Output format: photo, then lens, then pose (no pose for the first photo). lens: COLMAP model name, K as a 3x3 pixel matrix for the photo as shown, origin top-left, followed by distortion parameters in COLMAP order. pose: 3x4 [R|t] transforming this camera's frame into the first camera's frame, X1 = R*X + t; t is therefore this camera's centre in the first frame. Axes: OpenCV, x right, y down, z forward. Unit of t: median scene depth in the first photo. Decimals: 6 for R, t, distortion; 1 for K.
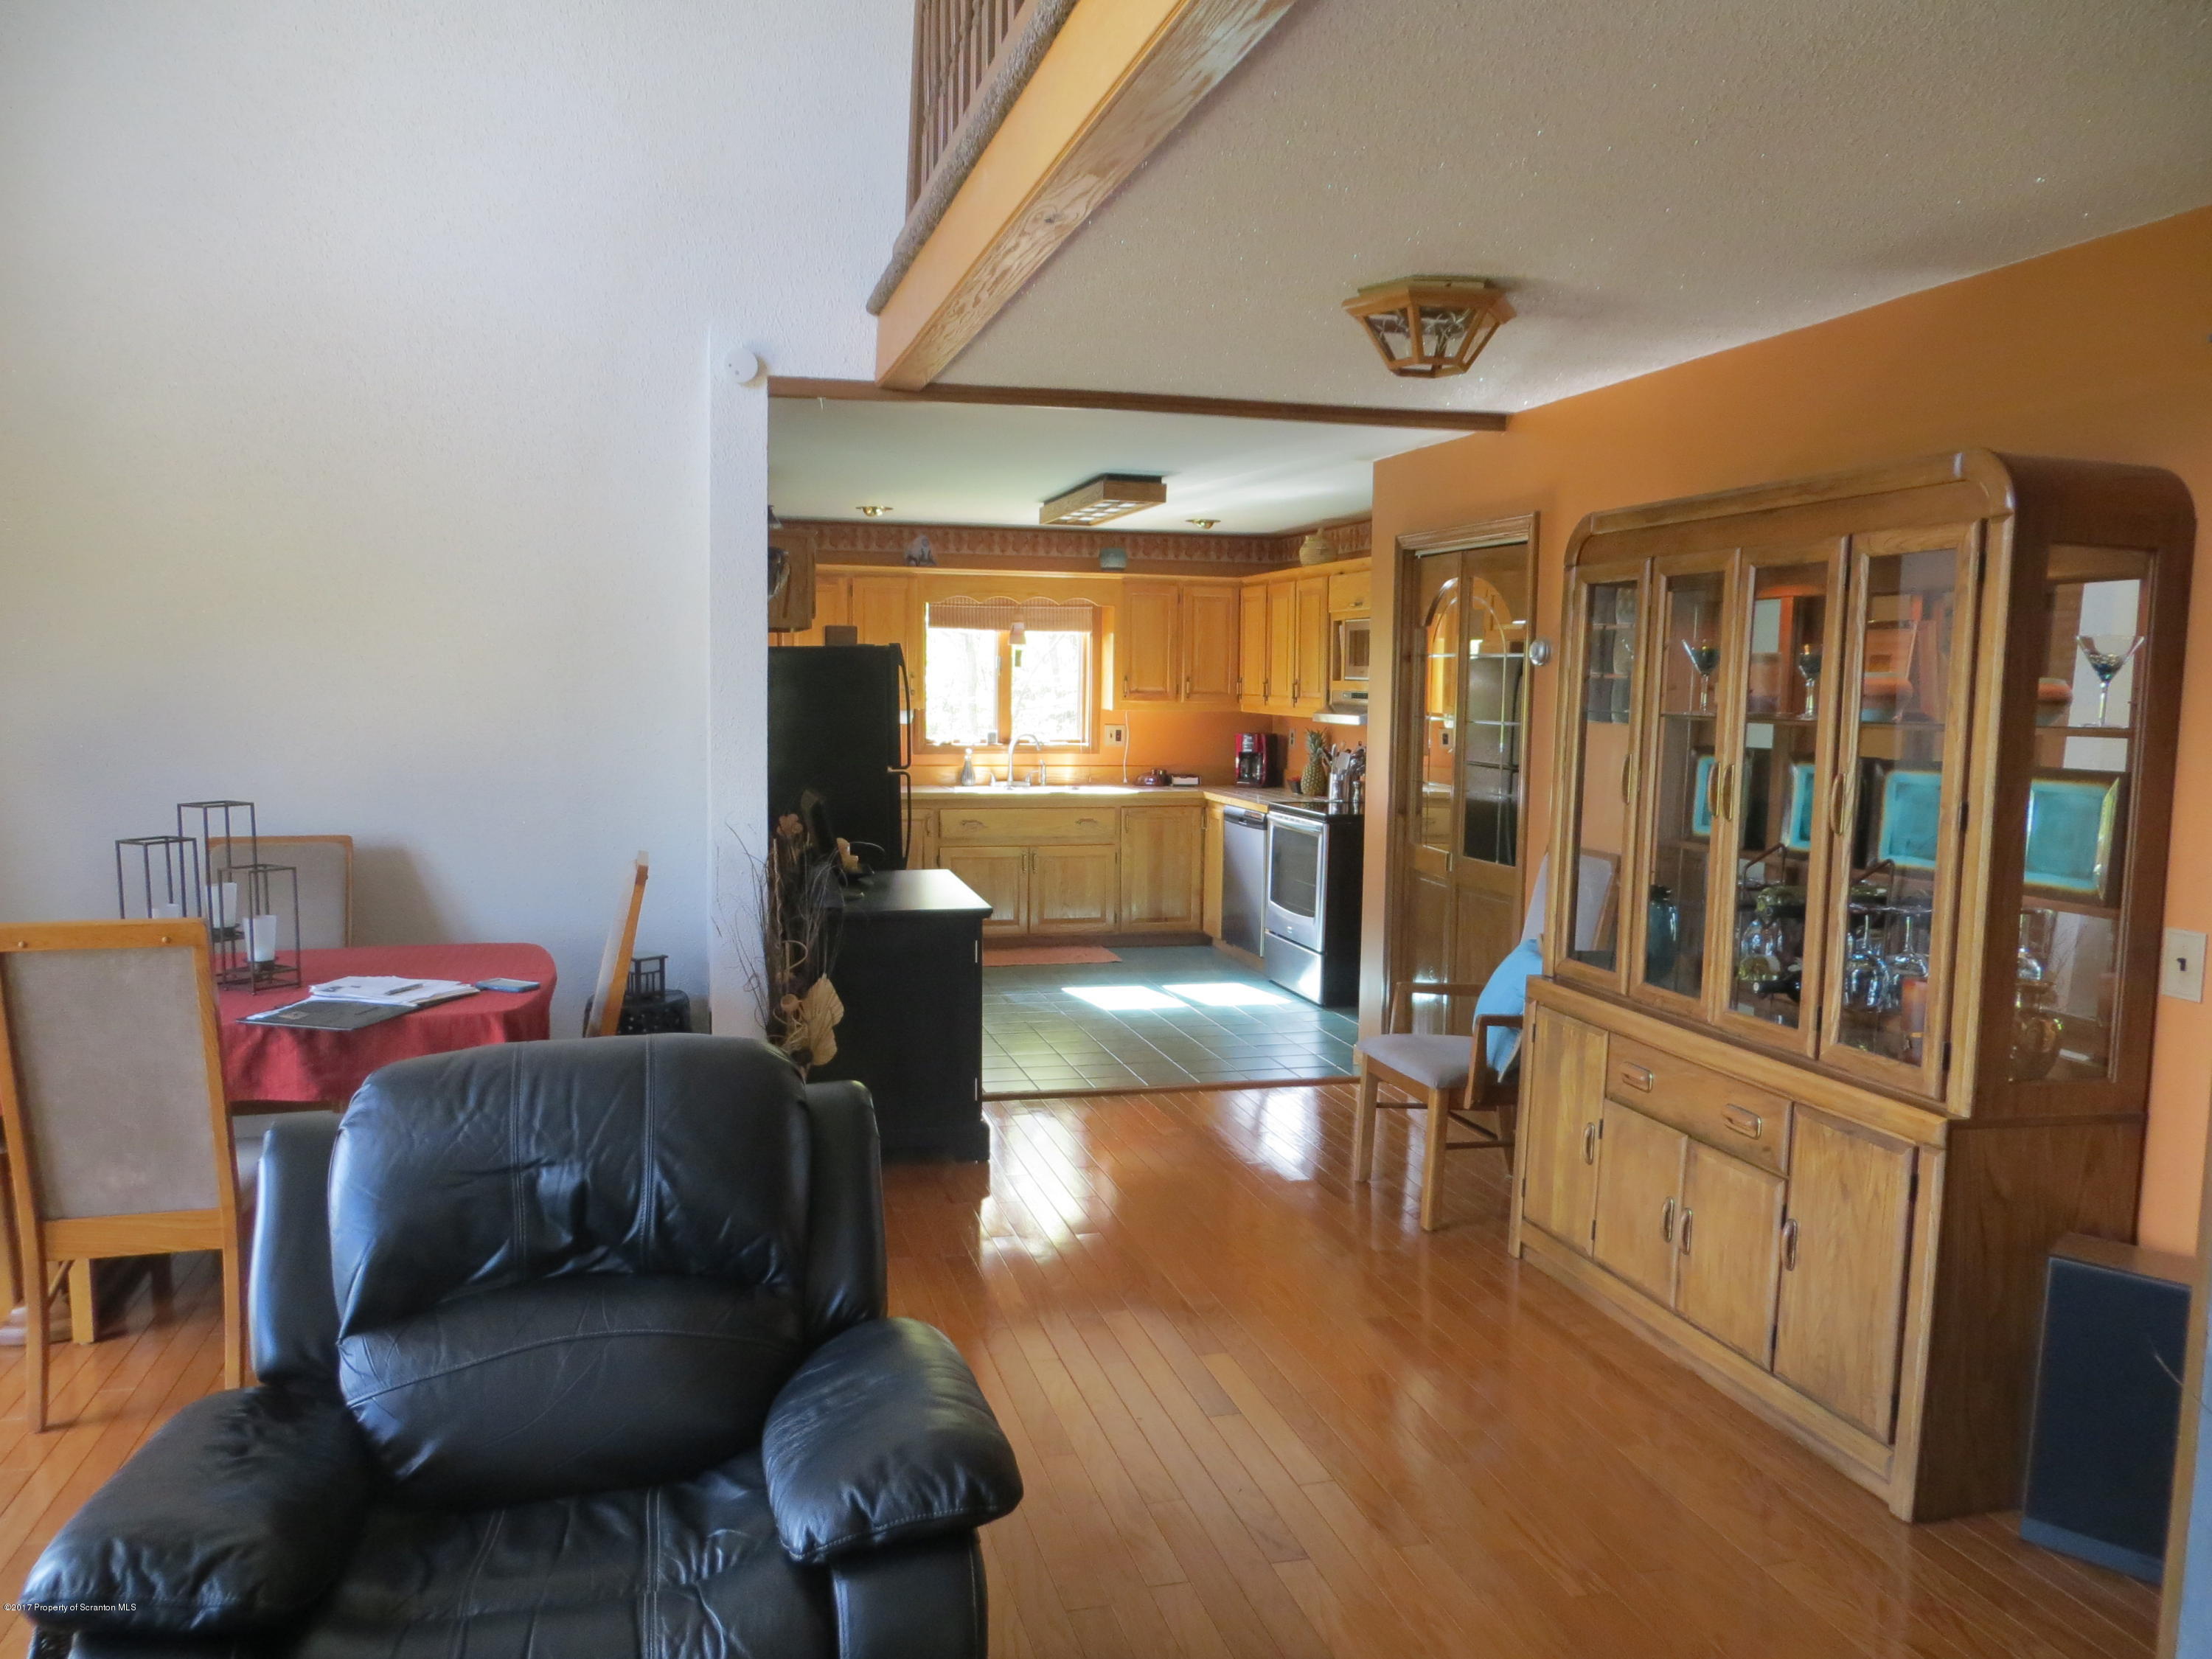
lens RADIAL K [[1662.5, 0, 1107.0], [0, 1662.5, 834.5], [0, 0, 1]] dist [-0.002267, 0.006737]
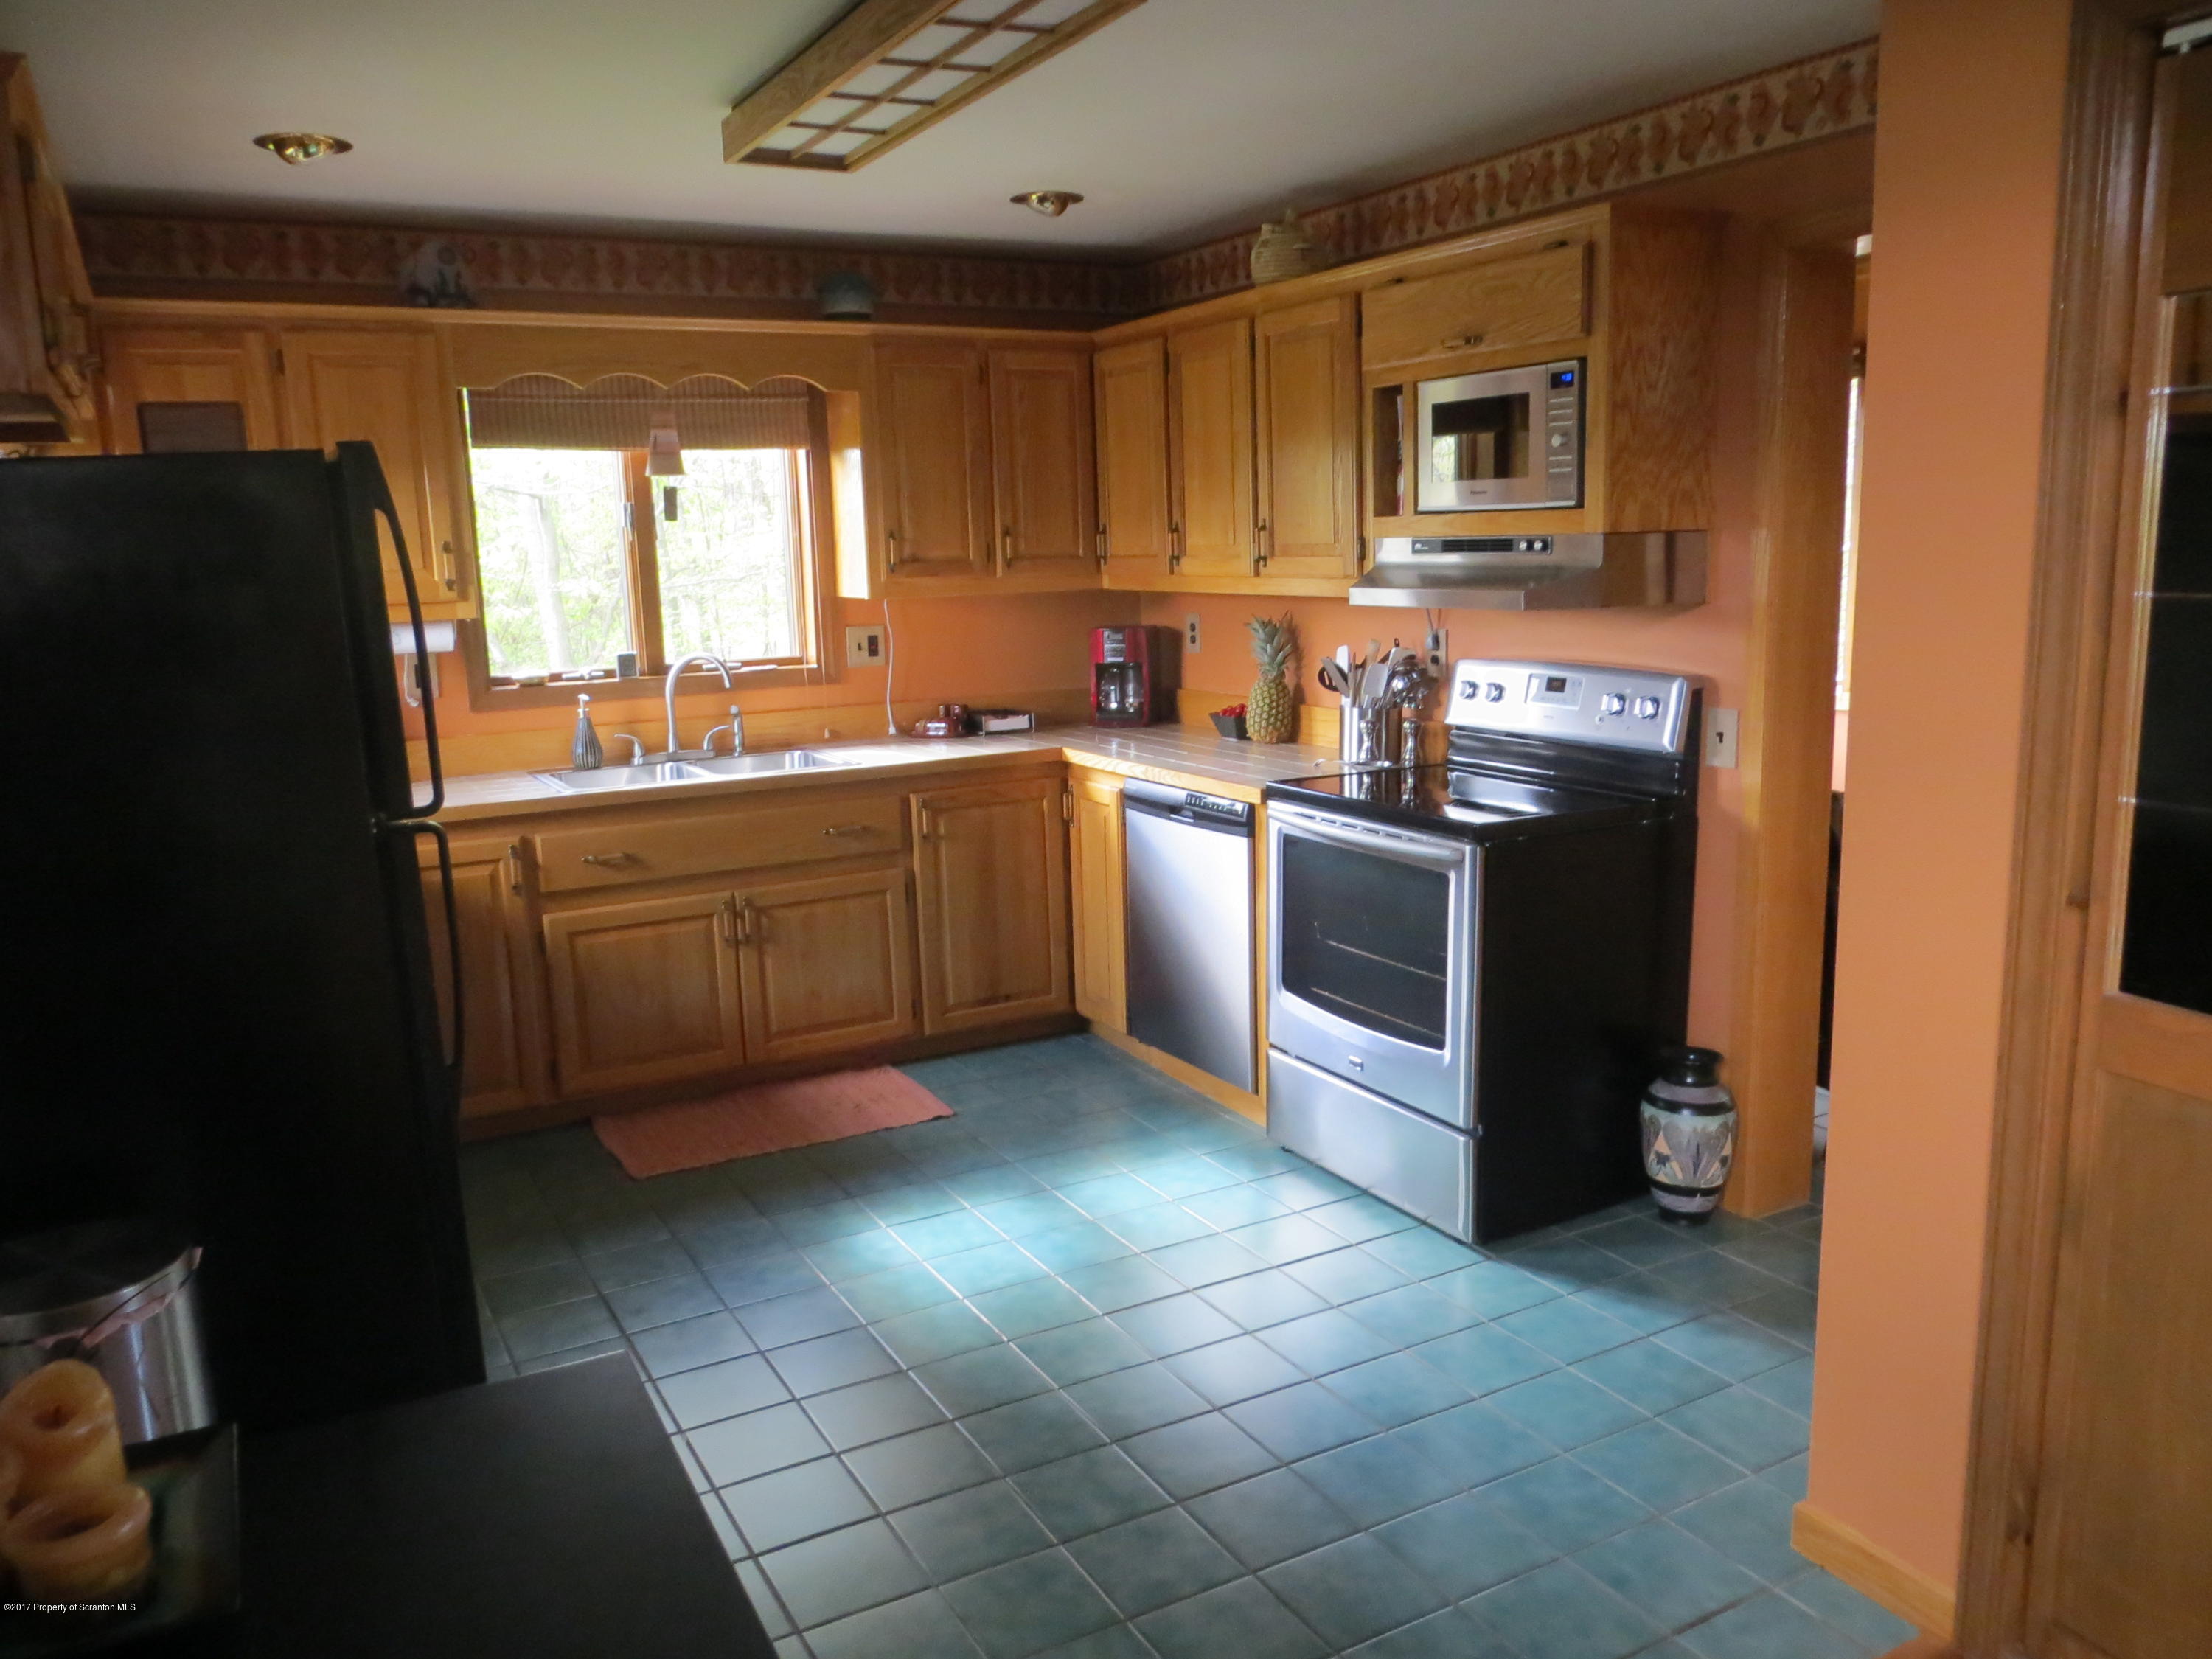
lens RADIAL K [[1662.5, 0, 1101.0], [0, 1662.5, 831.7], [0, 0, 1]] dist [-0.002267, 0.006737]
pose [[0.969945, -0.084142, 0.228314, -0.050600], [0.065579, 0.993984, 0.087721, -0.044175], [-0.234321, -0.070113, 0.969628, 0.486821]]
